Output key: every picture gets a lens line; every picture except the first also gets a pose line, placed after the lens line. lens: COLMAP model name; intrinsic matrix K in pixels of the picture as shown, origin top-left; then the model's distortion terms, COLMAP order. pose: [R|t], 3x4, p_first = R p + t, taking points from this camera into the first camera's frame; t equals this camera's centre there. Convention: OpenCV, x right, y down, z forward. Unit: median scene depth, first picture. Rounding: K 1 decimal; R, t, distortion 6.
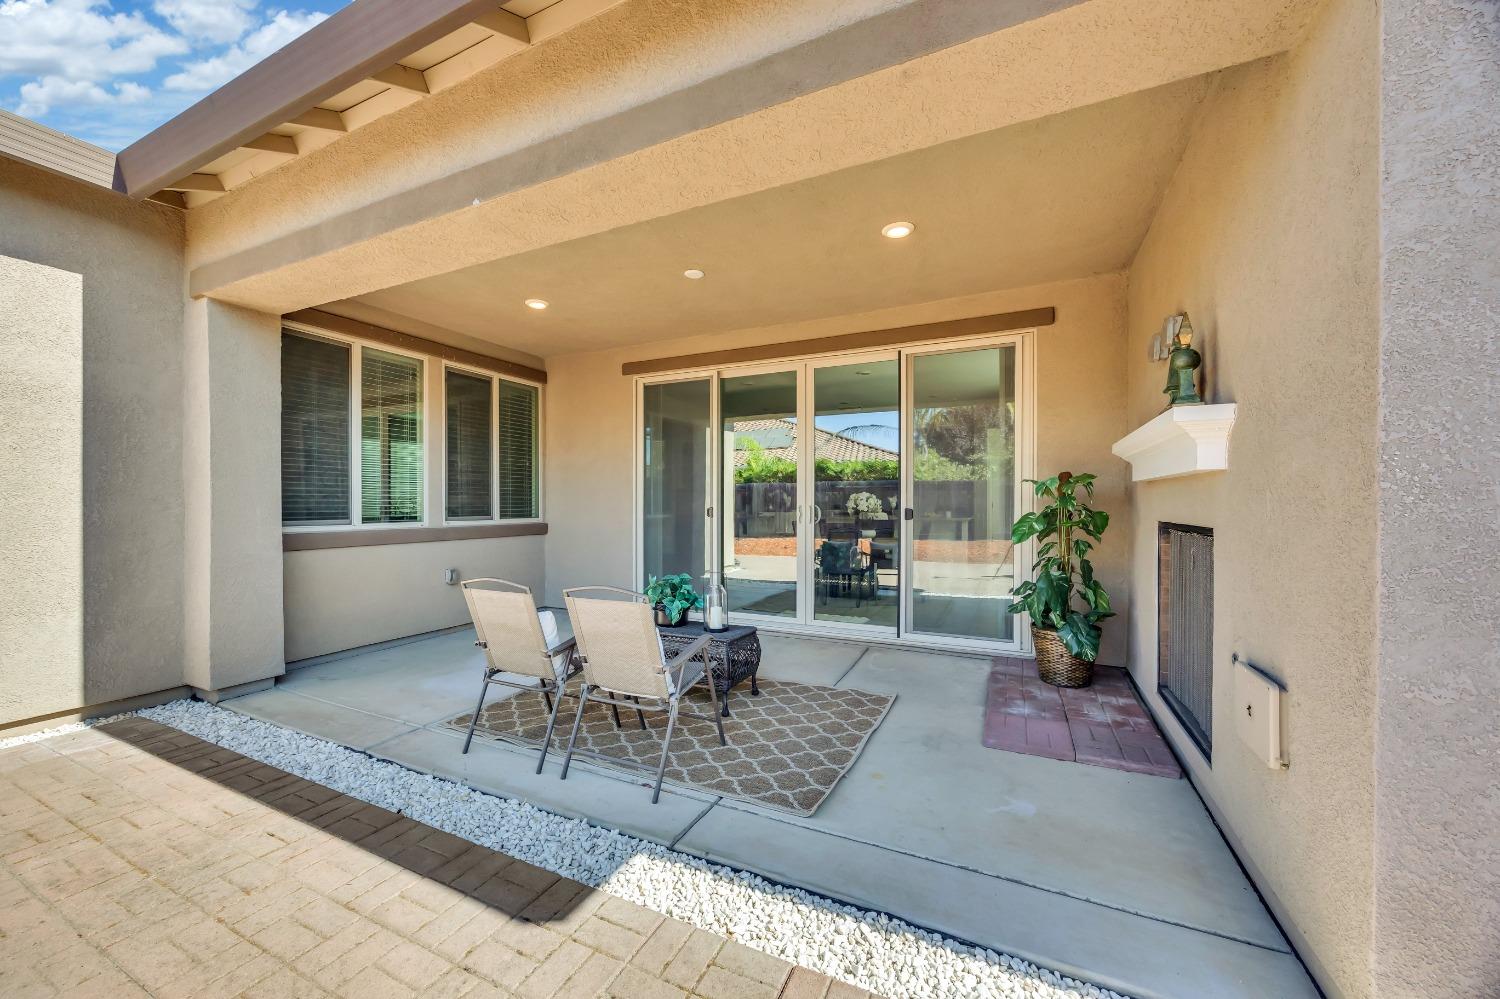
lens RADIAL K [[569.2, 0, 745.1], [0, 569.2, 503.2], [0, 0, 1]] dist [-0.005098, 0.000210]
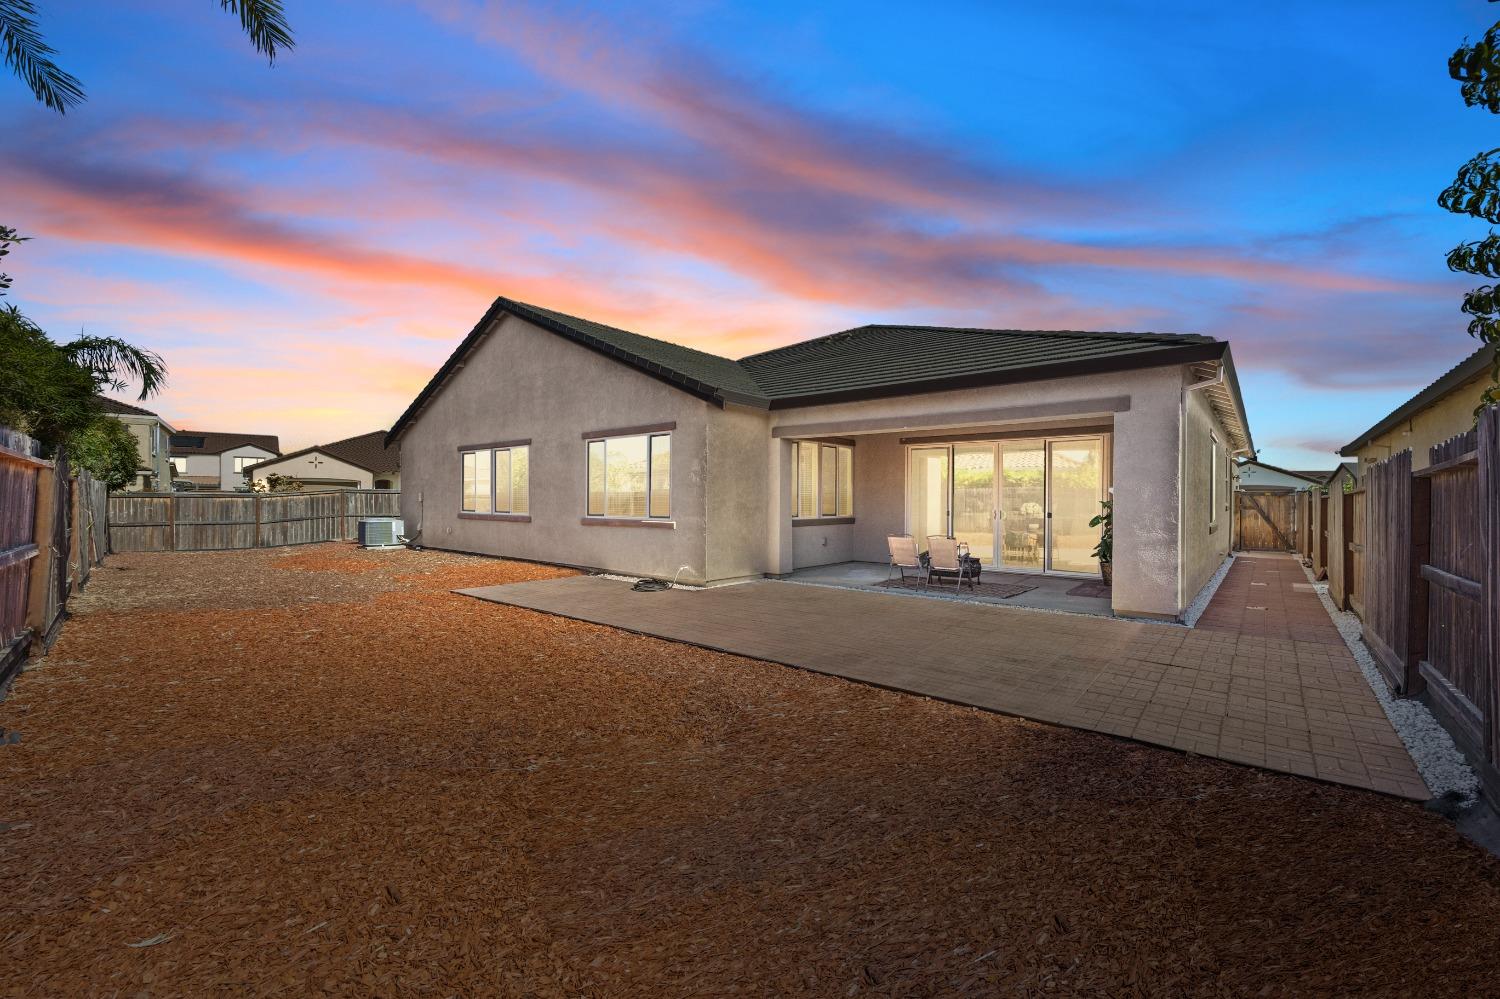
lens RADIAL K [[597.8, 0, 752.8], [0, 597.8, 501.7], [0, 0, 1]] dist [-0.006091, 0.000483]
pose [[0.966909, 0.004659, -0.255079, -0.155054], [-0.004169, 0.999988, 0.002464, -0.022607], [0.255087, -0.001319, 0.966917, -1.012284]]
